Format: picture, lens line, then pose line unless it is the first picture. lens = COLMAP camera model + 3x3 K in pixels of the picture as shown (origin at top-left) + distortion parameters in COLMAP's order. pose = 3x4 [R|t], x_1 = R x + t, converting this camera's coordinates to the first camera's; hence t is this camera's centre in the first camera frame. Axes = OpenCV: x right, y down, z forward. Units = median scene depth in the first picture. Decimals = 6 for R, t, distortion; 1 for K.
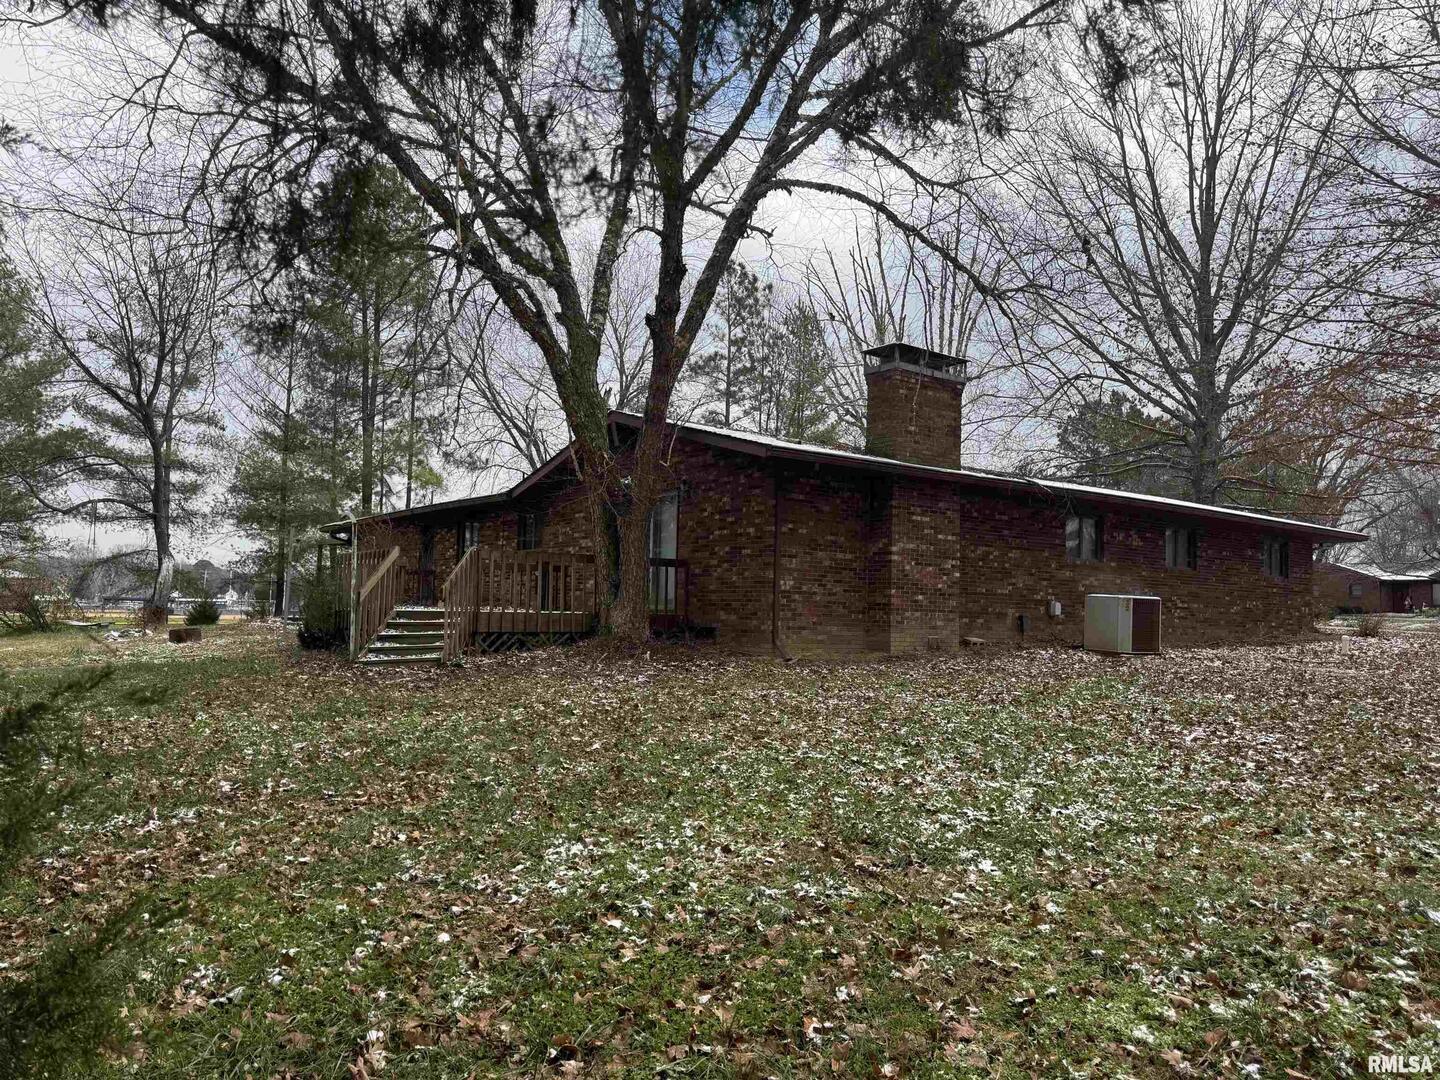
lens RADIAL K [[1013.9, 0, 720.0], [0, 1013.9, 540.0], [0, 0, 1]] dist [0.099187, -0.134497]
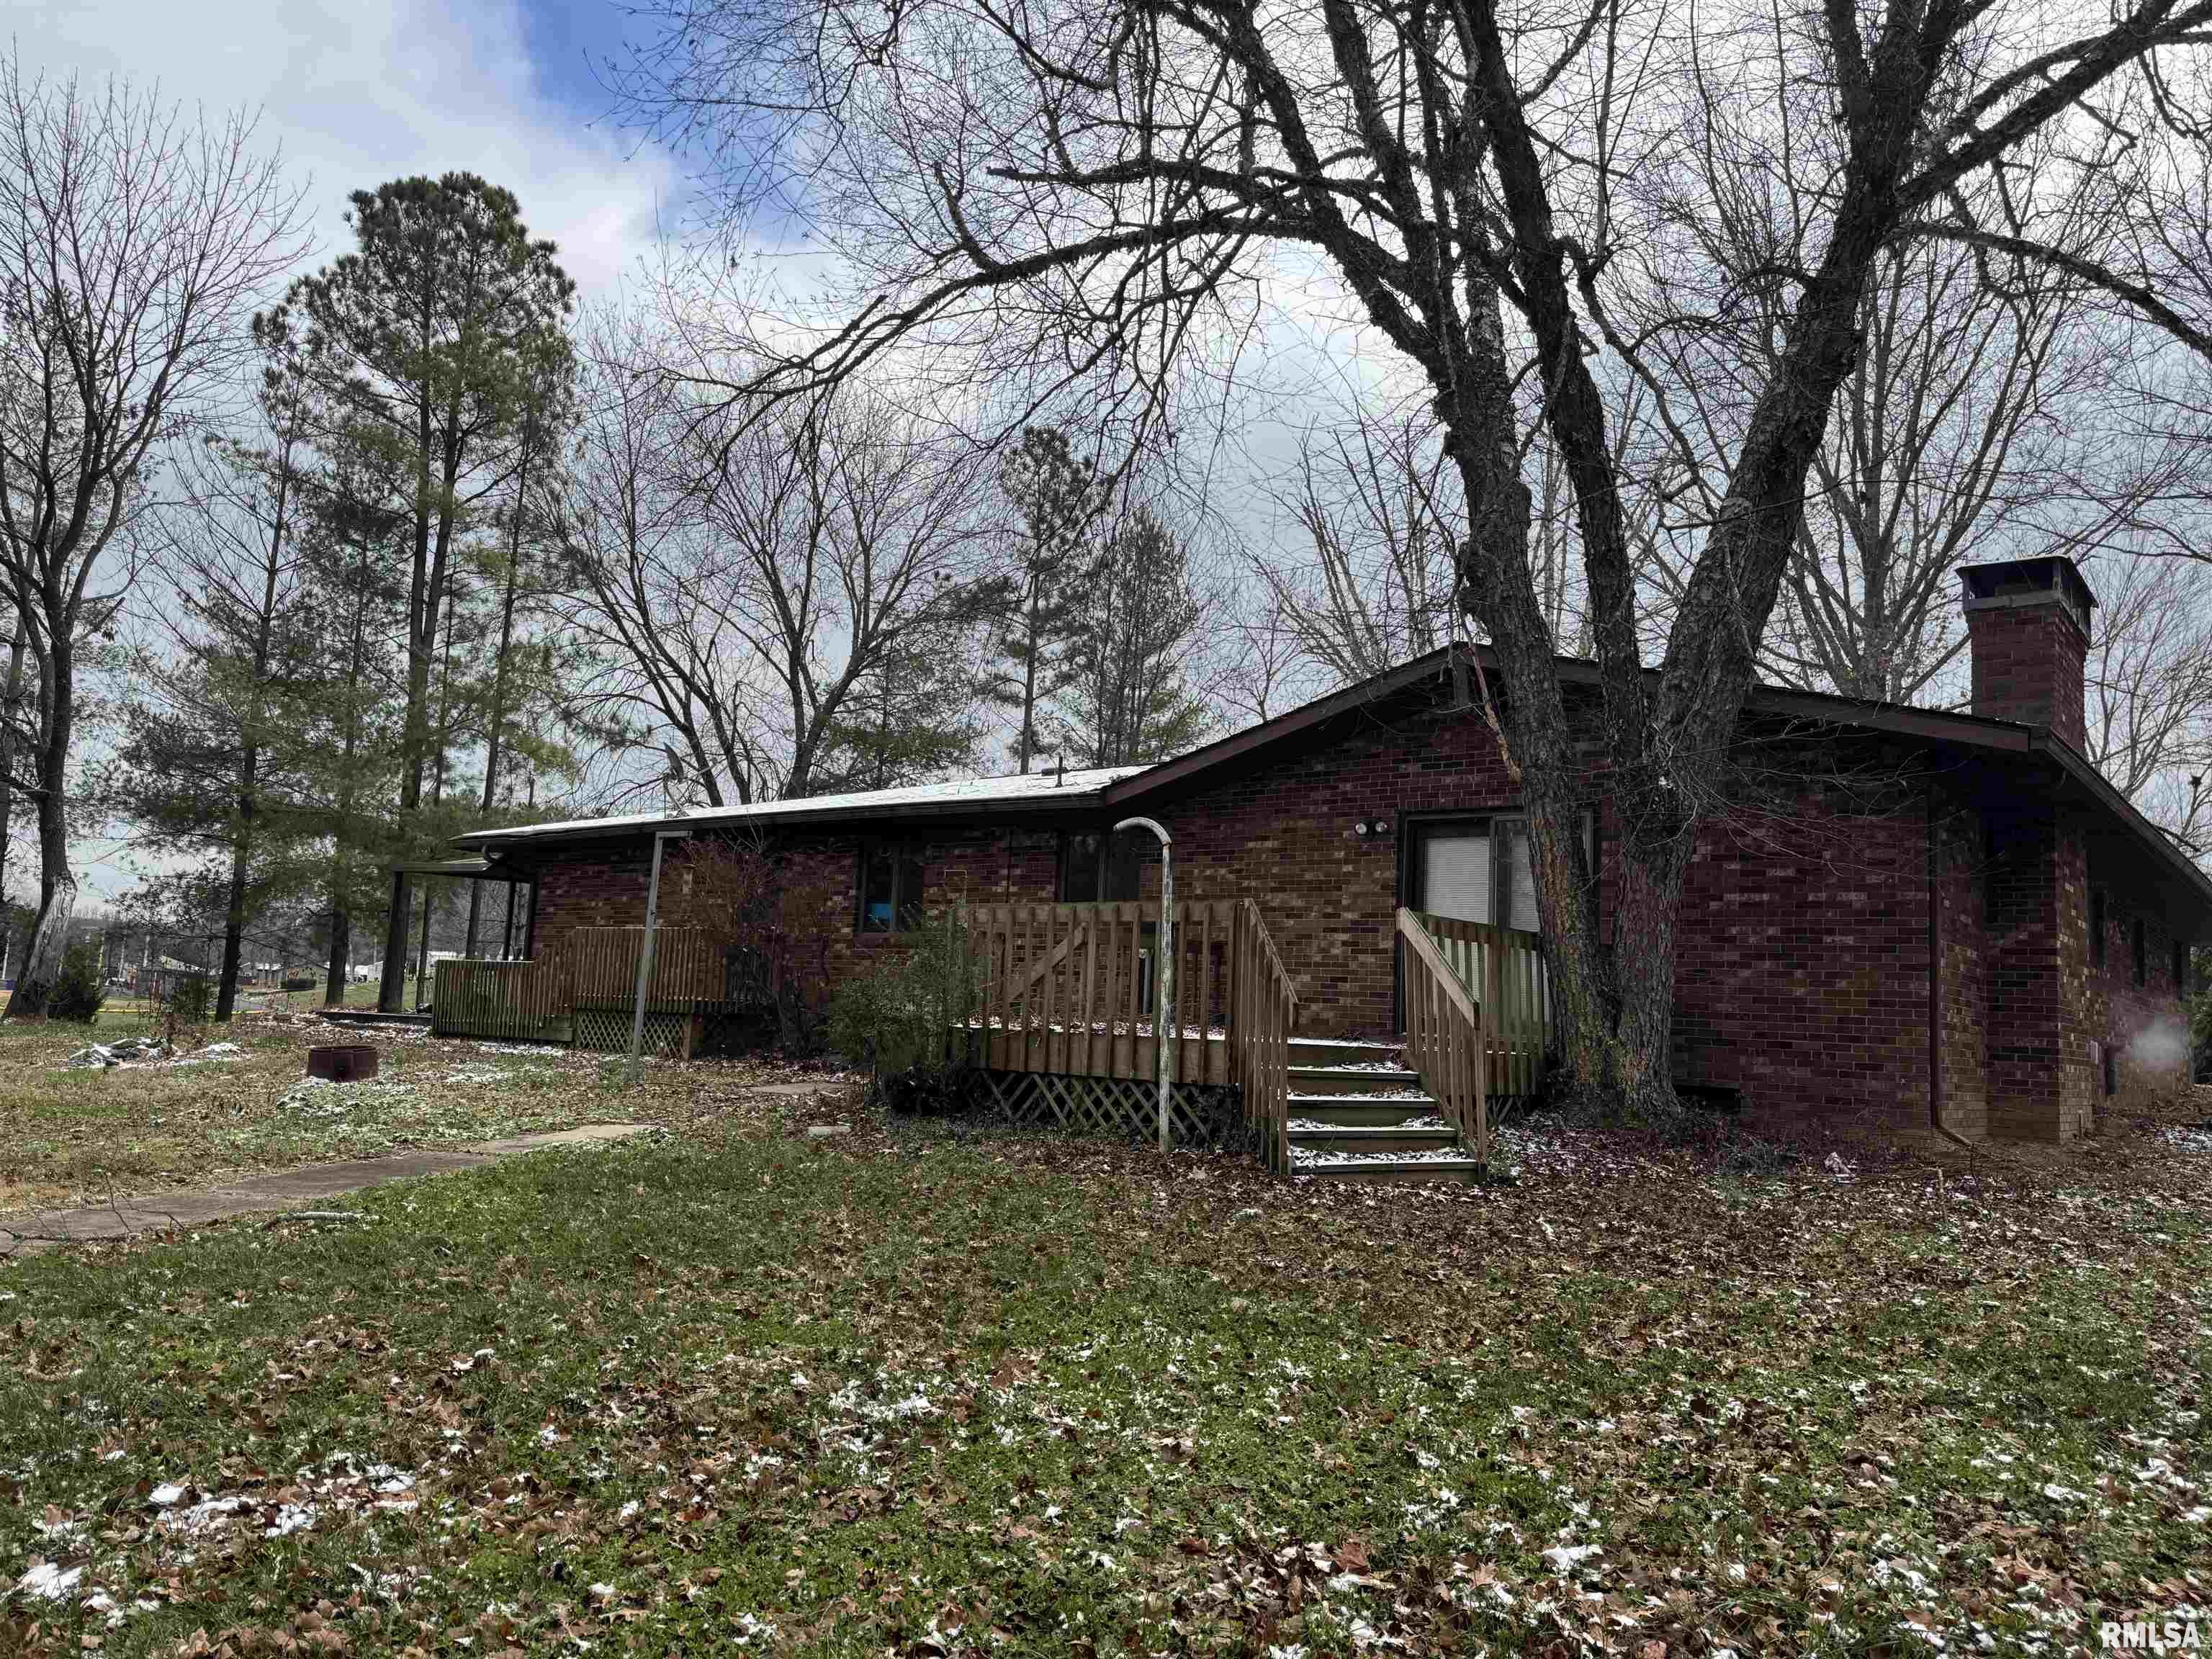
lens RADIAL K [[1518.1, 0, 1106.0], [0, 1518.1, 829.5], [0, 0, 1]] dist [0.063164, -0.000109]
pose [[0.968028, 0.050716, 0.245663, -0.193296], [-0.041422, 0.998222, -0.042855, 0.001764], [-0.247400, 0.031309, 0.968407, 0.133056]]
